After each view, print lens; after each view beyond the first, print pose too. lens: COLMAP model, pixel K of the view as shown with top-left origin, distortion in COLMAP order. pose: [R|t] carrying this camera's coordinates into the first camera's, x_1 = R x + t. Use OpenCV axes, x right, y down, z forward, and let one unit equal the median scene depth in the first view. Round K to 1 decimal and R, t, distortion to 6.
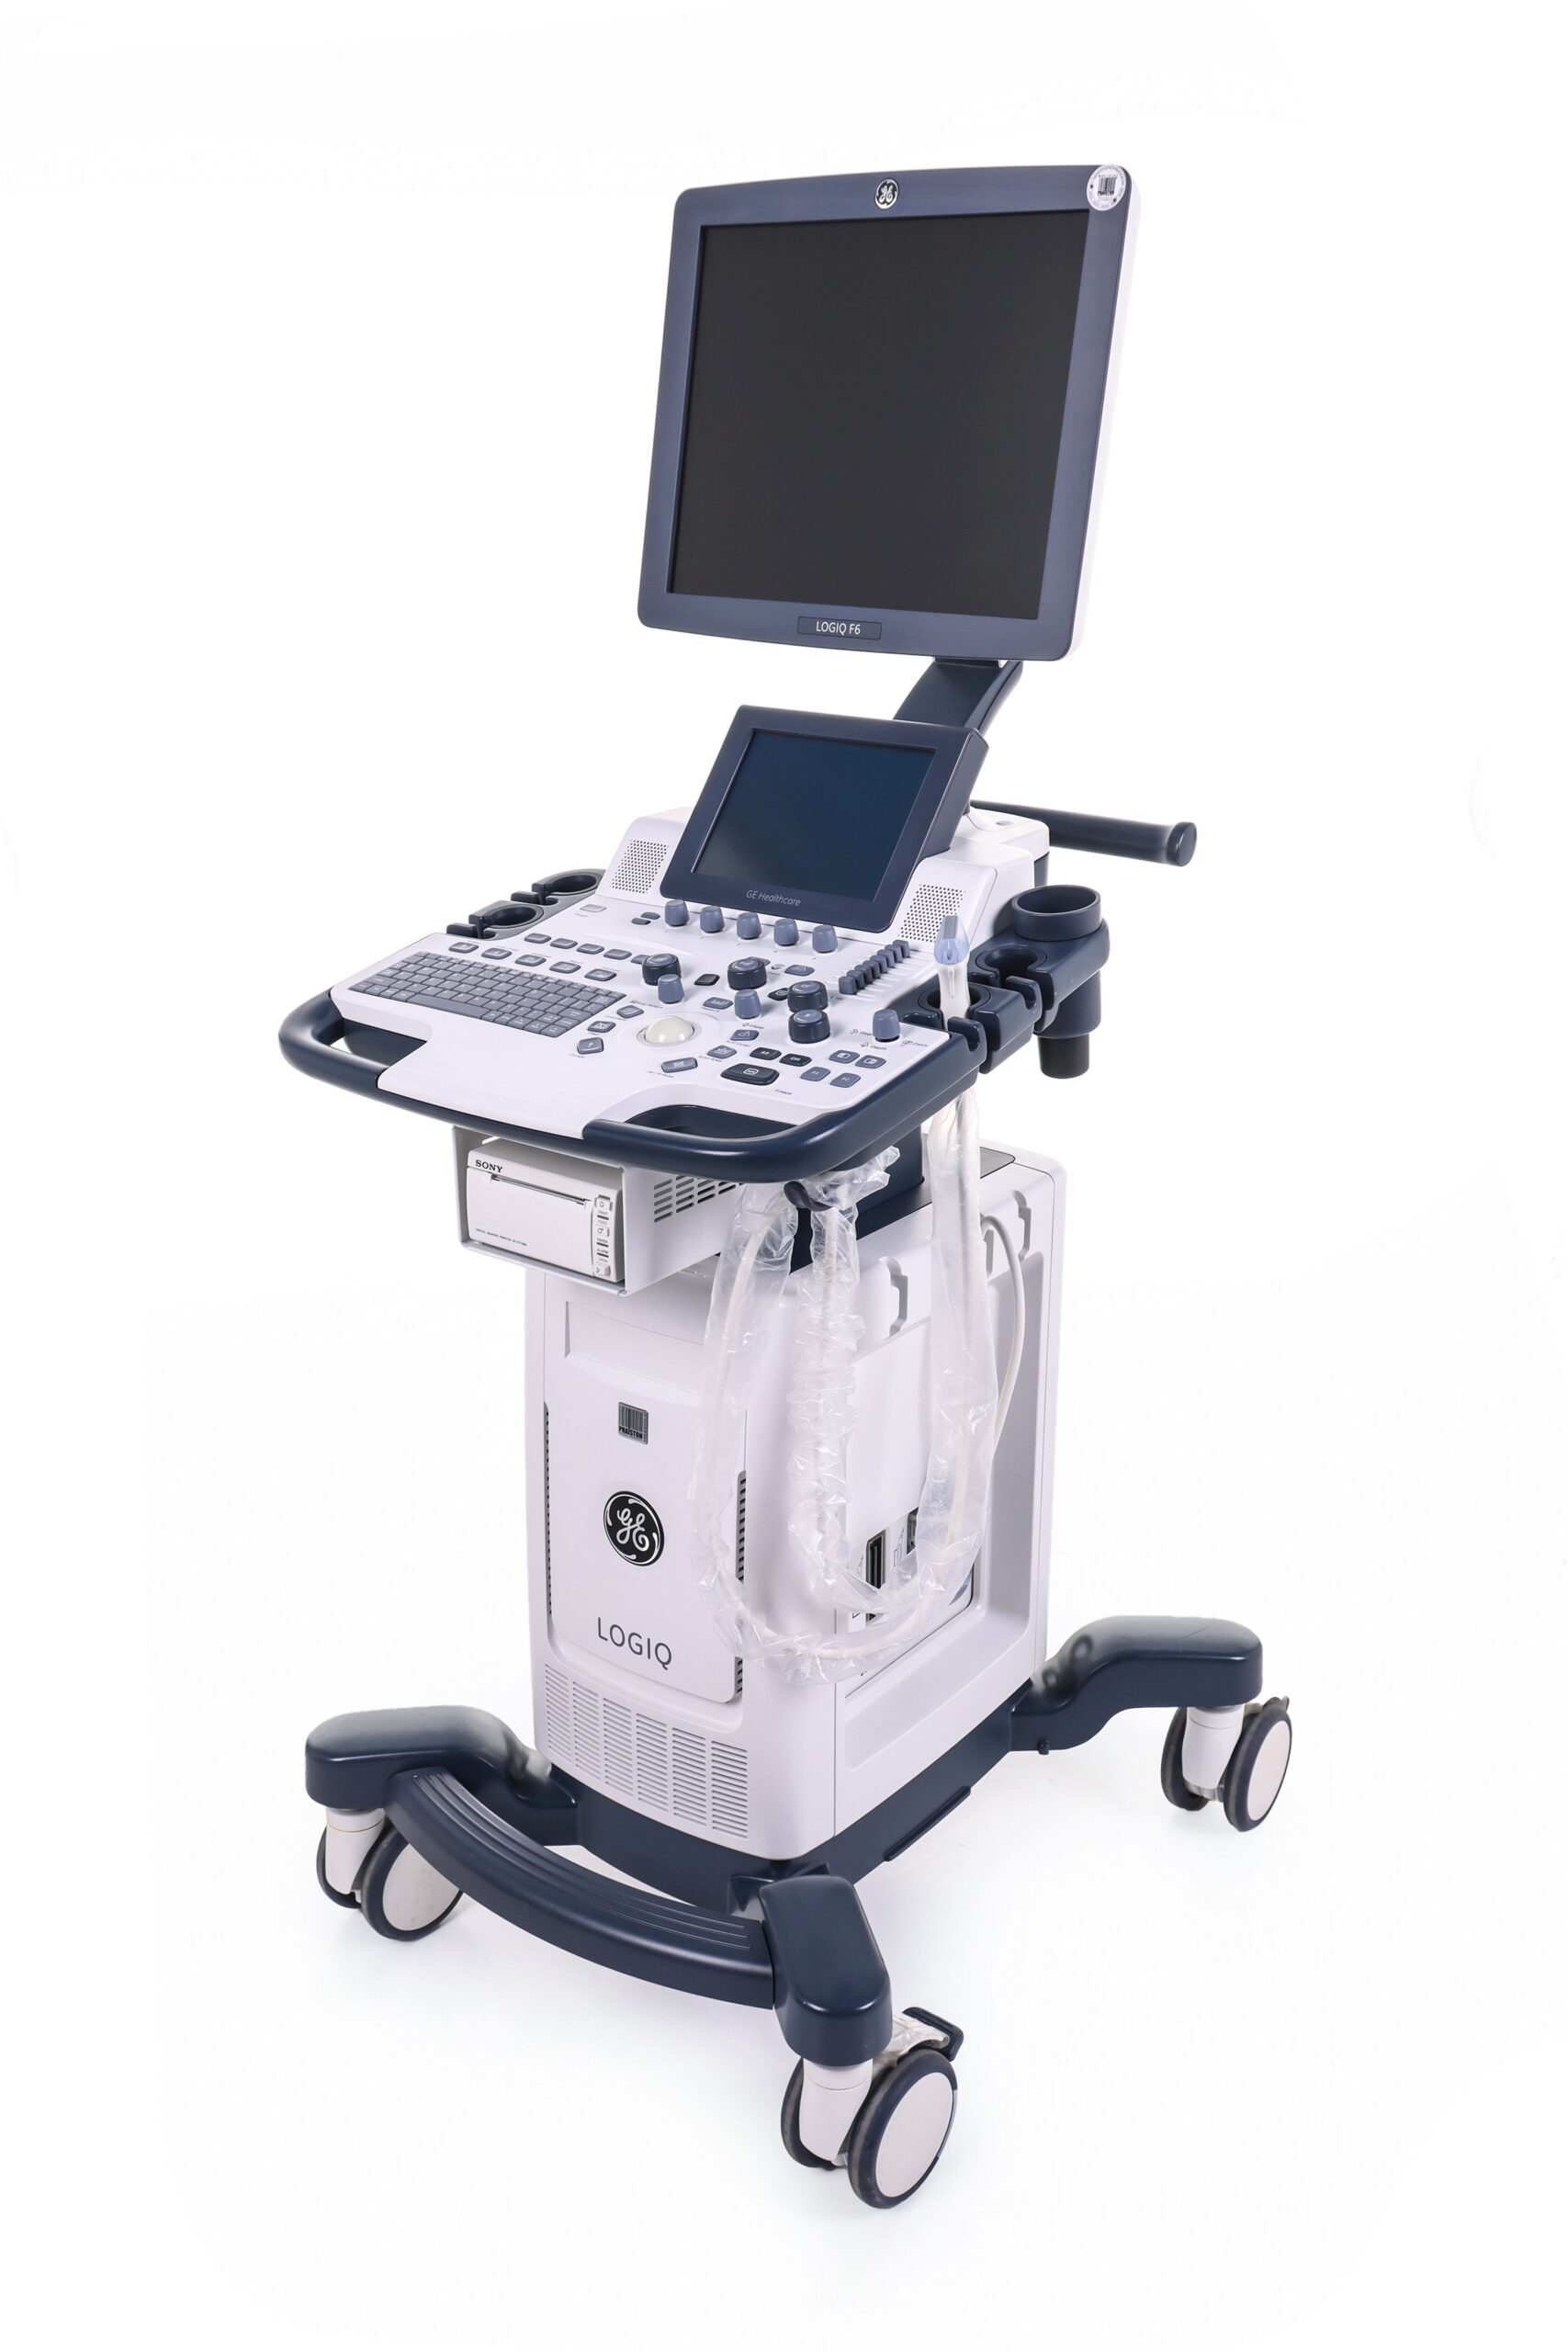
lens RADIAL K [[2318.8, 0, 776.2], [0, 2318.8, 1196.2], [0, 0, 1]] dist [0.020381, 0.000000]
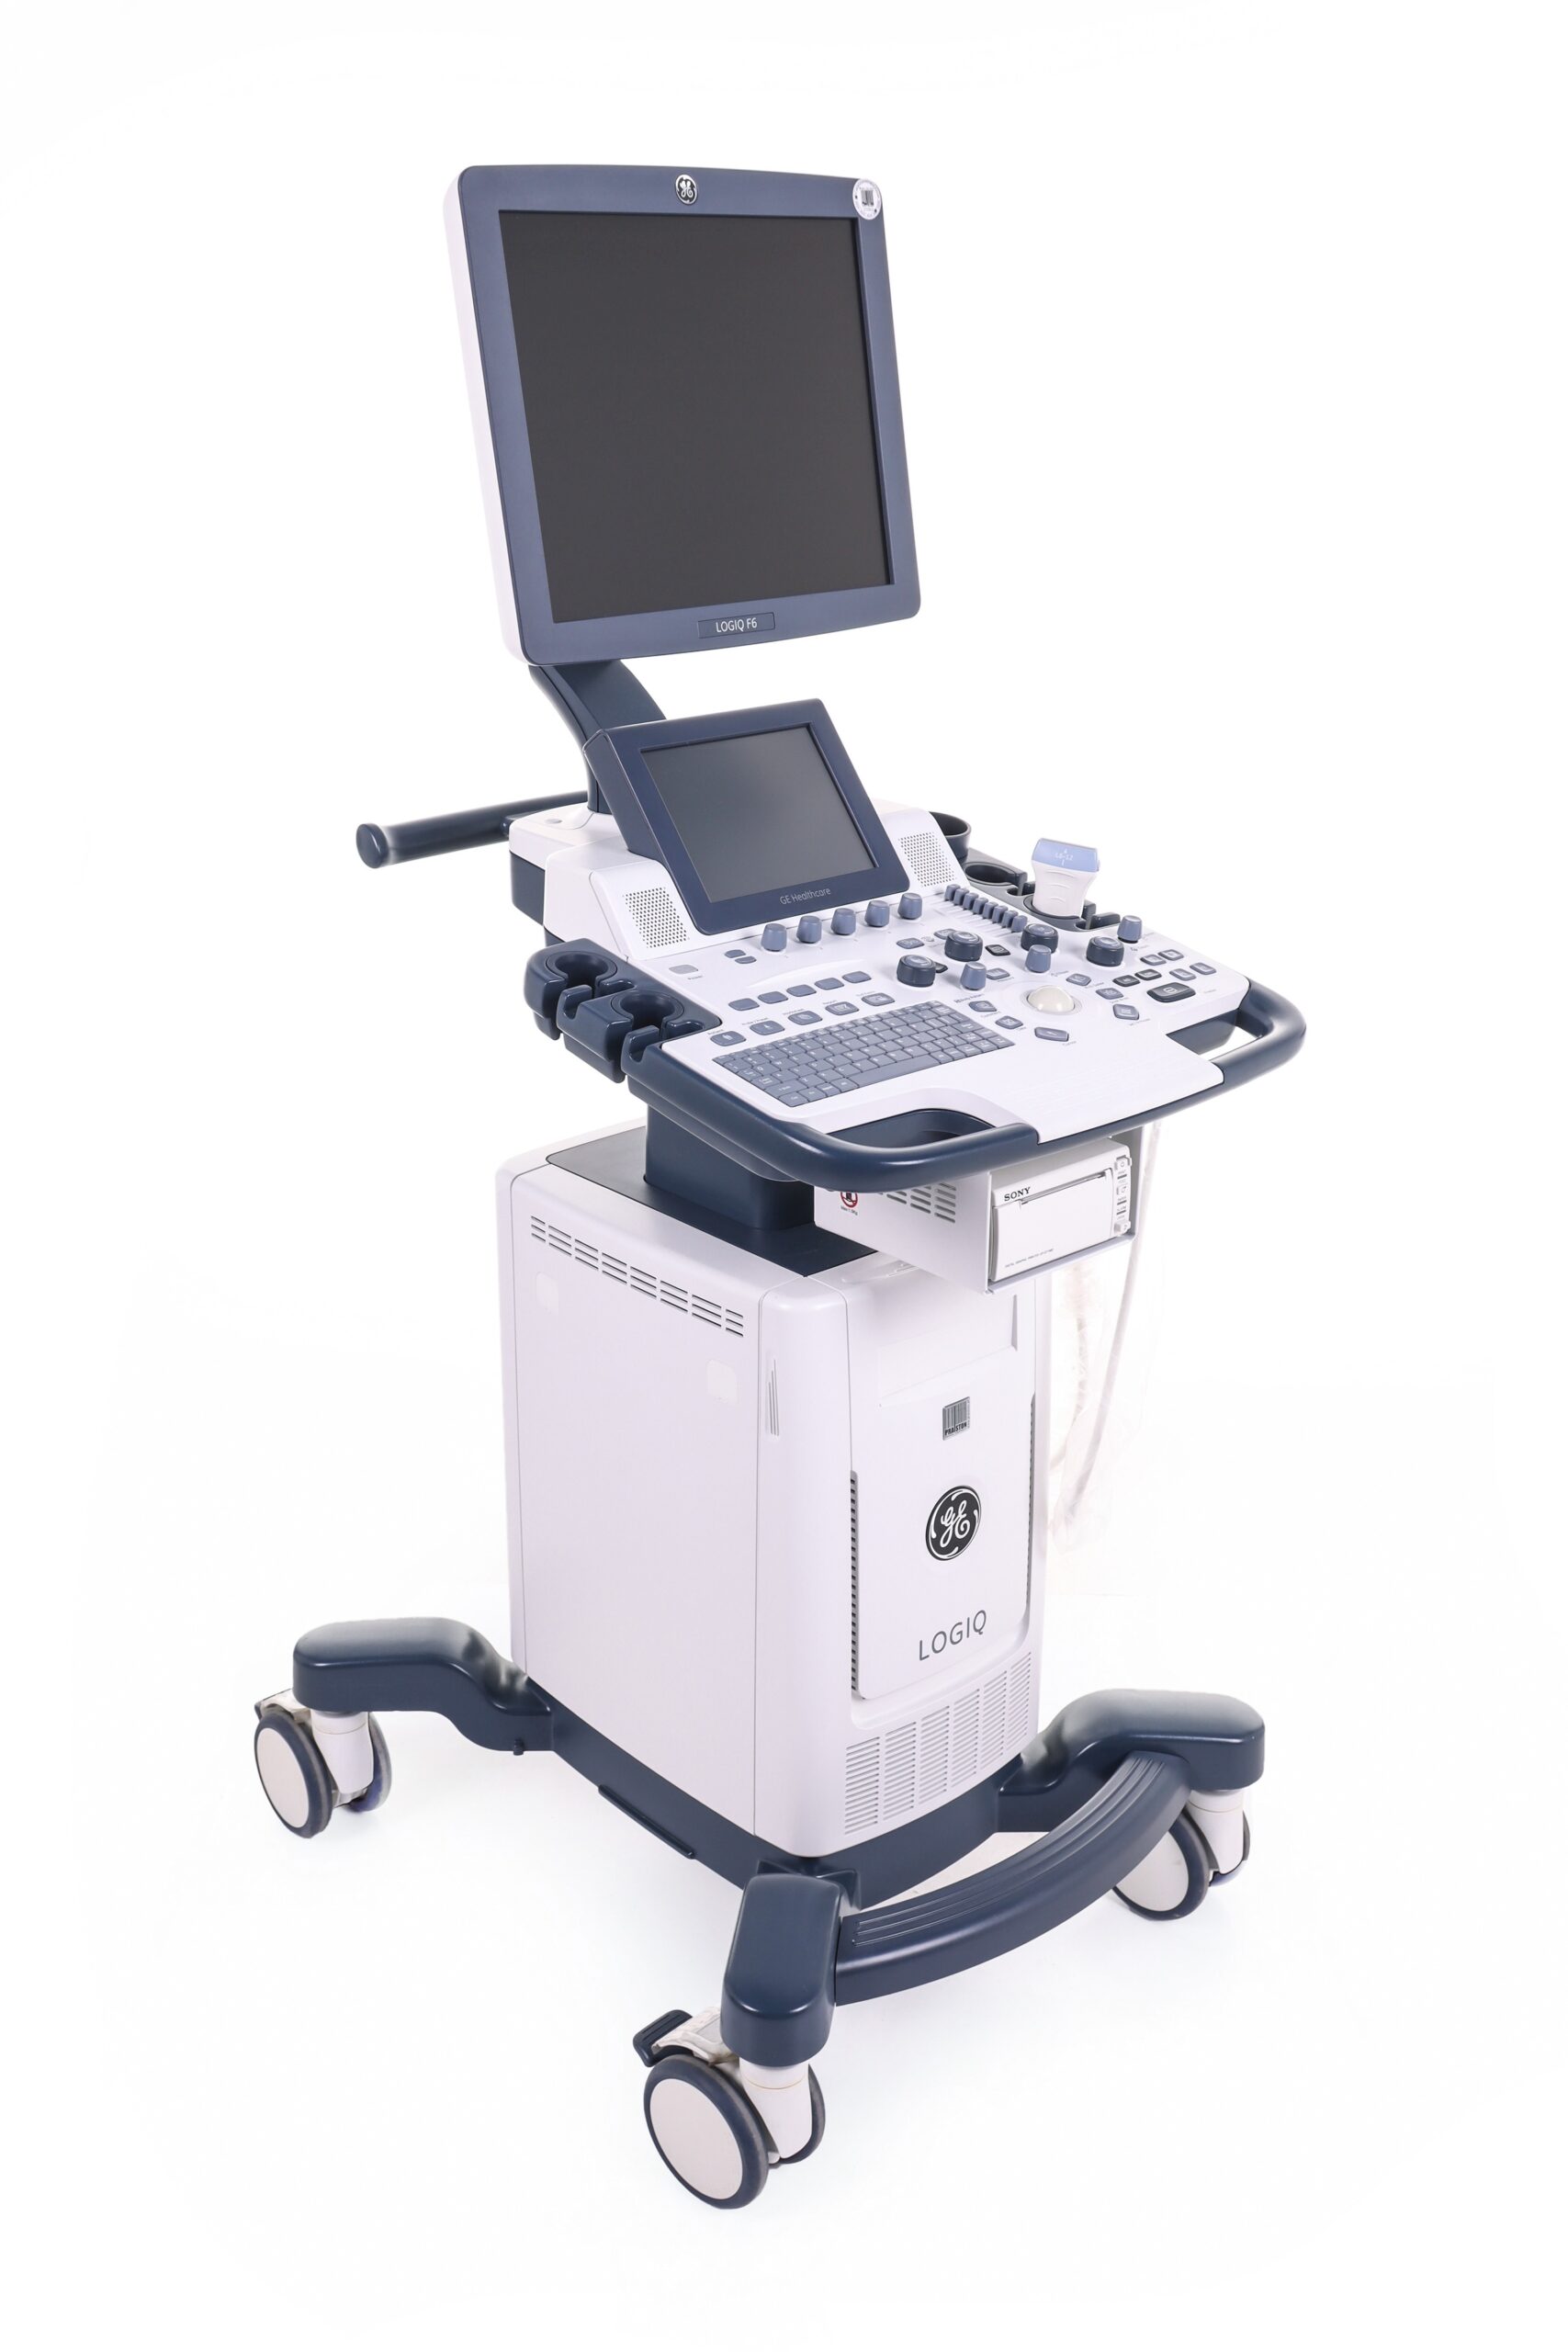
lens RADIAL K [[2456.0, 0, 775.7], [0, 2456.0, 1182.9], [0, 0, 1]] dist [0.020140, 0.000000]
pose [[0.182387, -0.343162, 0.921398, -1.063778], [0.326084, 0.905191, 0.272578, -0.322720], [-0.927580, 0.250738, 0.276995, 0.783750]]
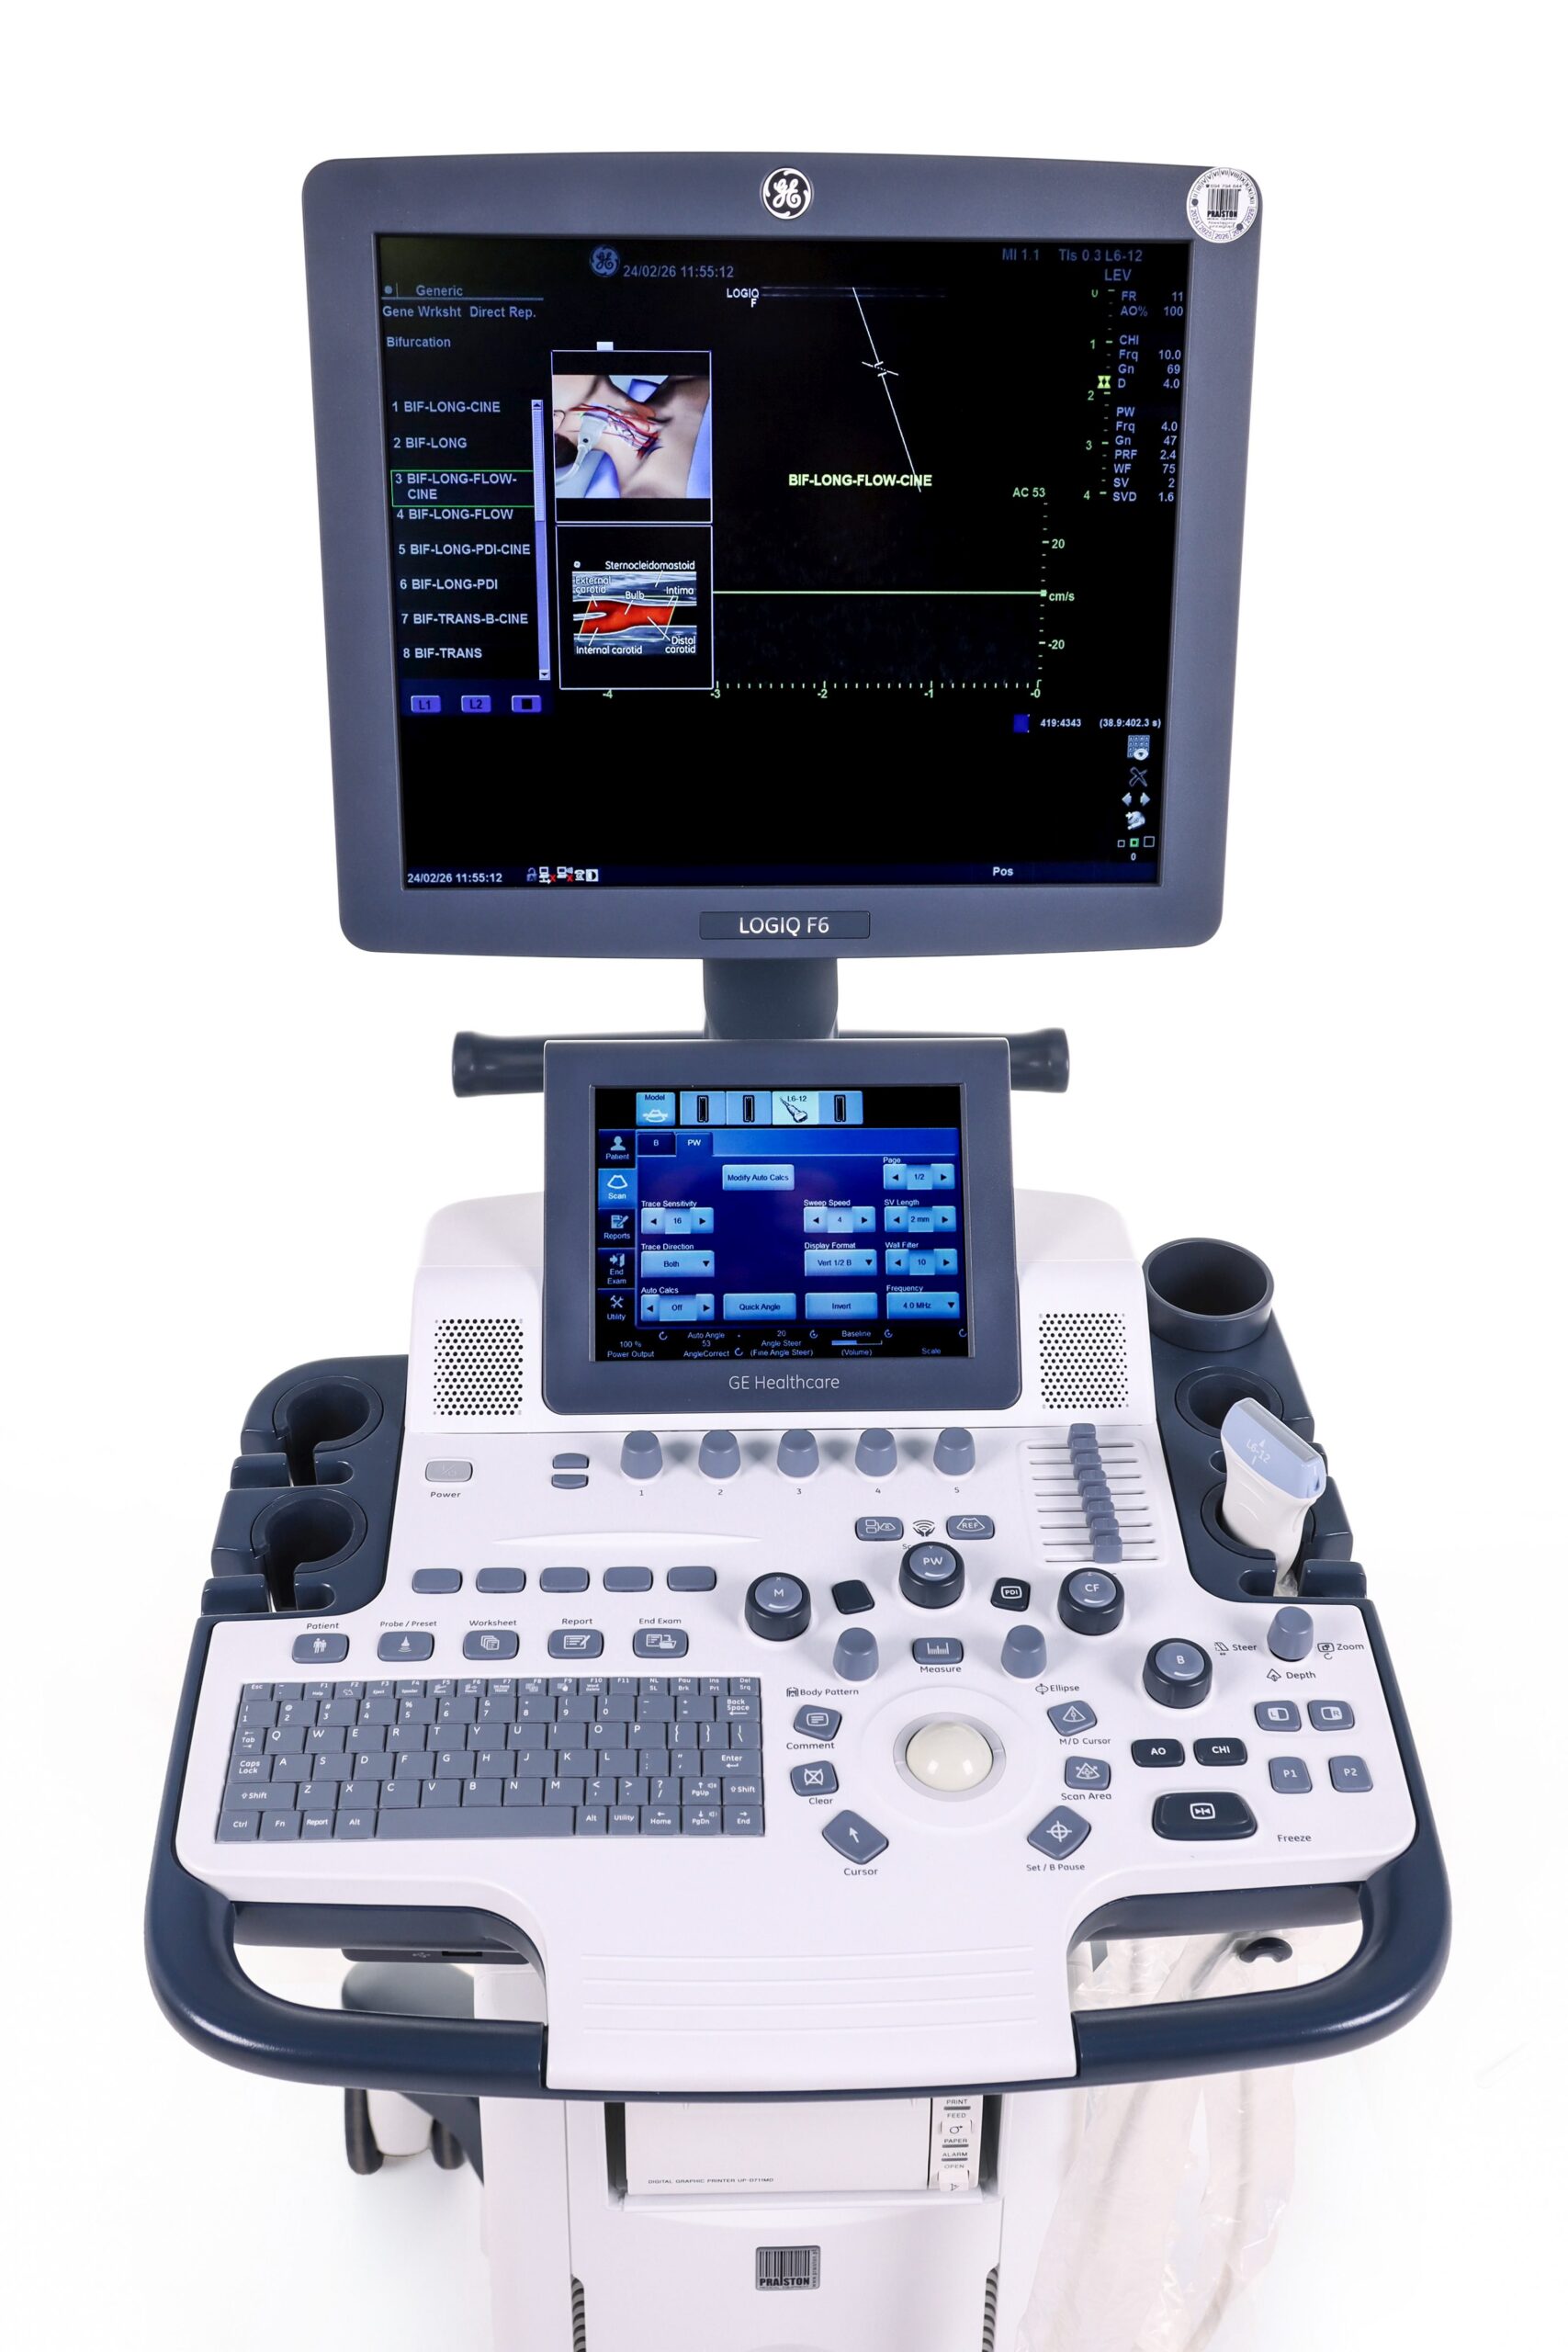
lens RADIAL K [[2456.0, 0, 797.3], [0, 2456.0, 1169.9], [0, 0, 1]] dist [0.020140, 0.000000]
pose [[0.769589, -0.282388, 0.572704, -0.365629], [0.202298, 0.958521, 0.200782, -0.323684], [-0.605647, -0.038663, 0.794794, 0.512167]]
